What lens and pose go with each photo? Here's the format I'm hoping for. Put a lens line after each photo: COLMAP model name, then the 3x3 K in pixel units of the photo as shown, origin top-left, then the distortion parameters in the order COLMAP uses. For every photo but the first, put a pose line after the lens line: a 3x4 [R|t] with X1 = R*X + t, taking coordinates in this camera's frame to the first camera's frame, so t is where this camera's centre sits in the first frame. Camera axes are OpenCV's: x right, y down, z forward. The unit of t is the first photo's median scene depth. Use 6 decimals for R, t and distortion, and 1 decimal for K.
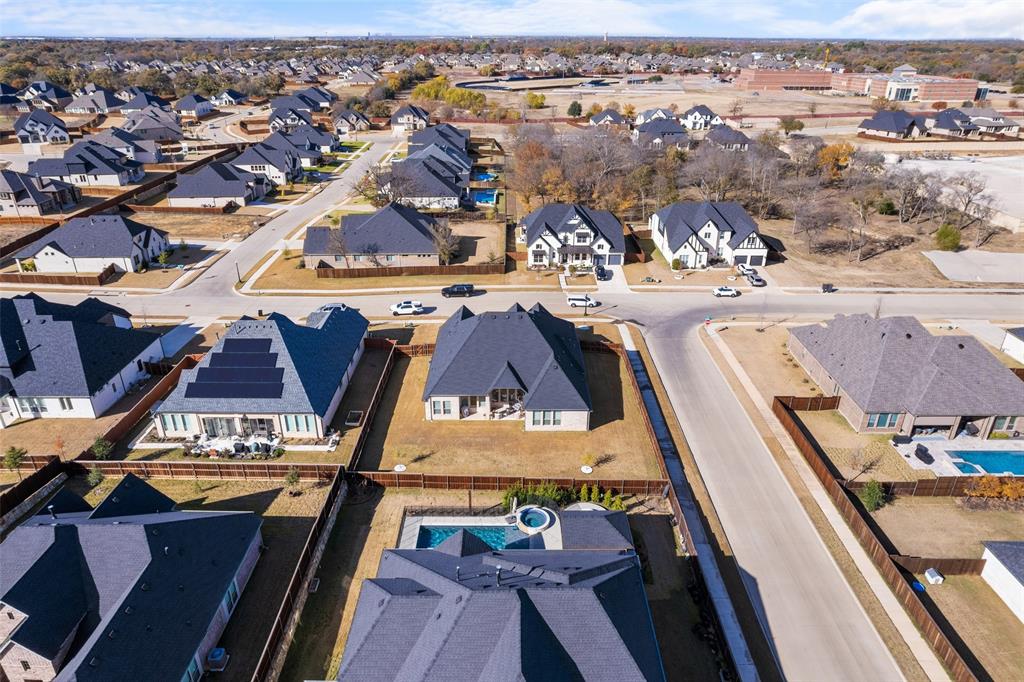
lens RADIAL K [[655.4, 0, 512.0], [0, 655.4, 341.0], [0, 0, 1]] dist [-0.082016, 0.070860]
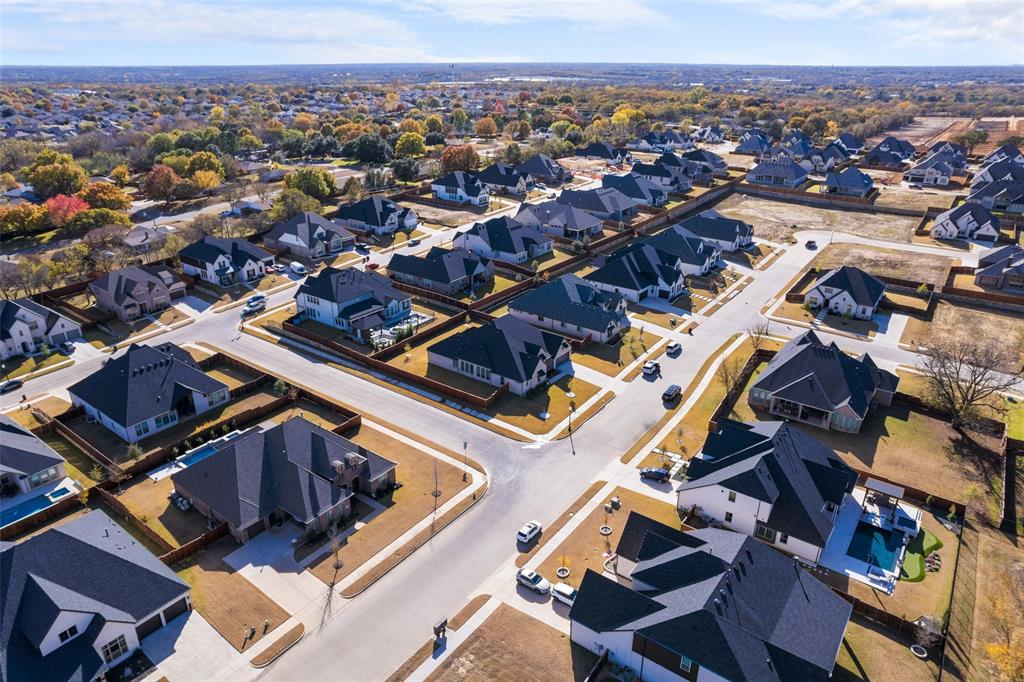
lens RADIAL K [[655.4, 0, 512.0], [0, 655.4, 341.0], [0, 0, 1]] dist [-0.082016, 0.070860]
pose [[-0.596548, 0.317144, -0.737258, 1.199921], [-0.347052, 0.726352, 0.593268, -0.980595], [0.723661, 0.609780, -0.323239, 1.596598]]
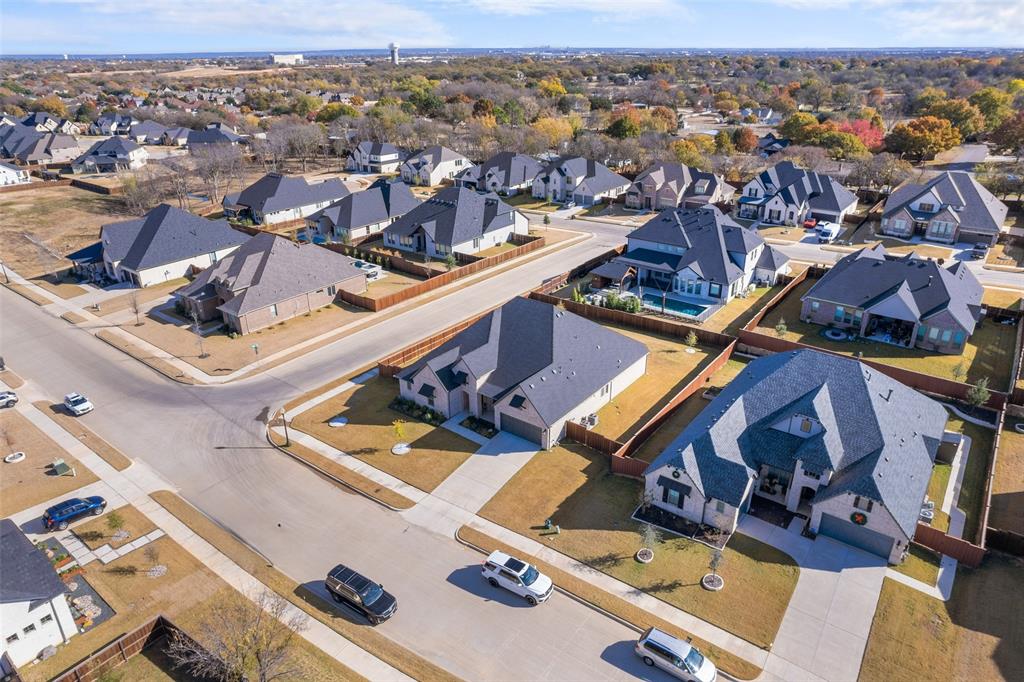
lens RADIAL K [[655.4, 0, 512.0], [0, 655.4, 341.0], [0, 0, 1]] dist [-0.082016, 0.070860]
pose [[-0.792671, -0.244825, 0.558331, -0.496055], [0.269432, 0.680850, 0.681065, -0.624291], [-0.546882, 0.690293, -0.473726, 1.490070]]
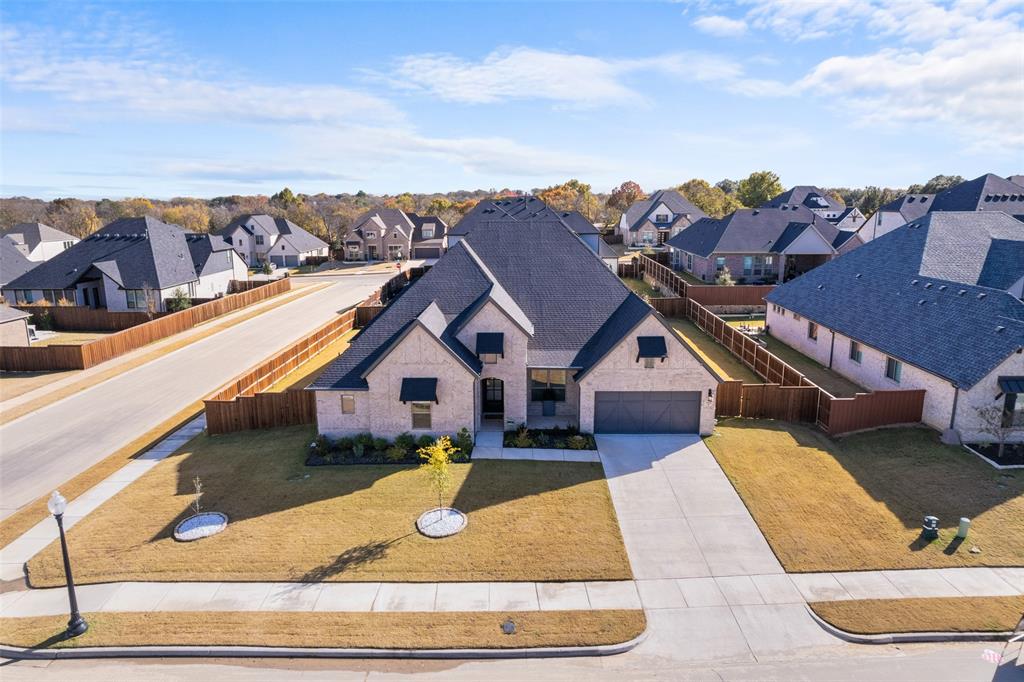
lens RADIAL K [[655.4, 0, 512.0], [0, 655.4, 341.0], [0, 0, 1]] dist [-0.082016, 0.070860]
pose [[-0.999676, 0.000050, 0.025448, -0.014110], [0.015624, 0.790537, 0.612215, -0.279814], [-0.020088, 0.612414, -0.790282, 1.465475]]
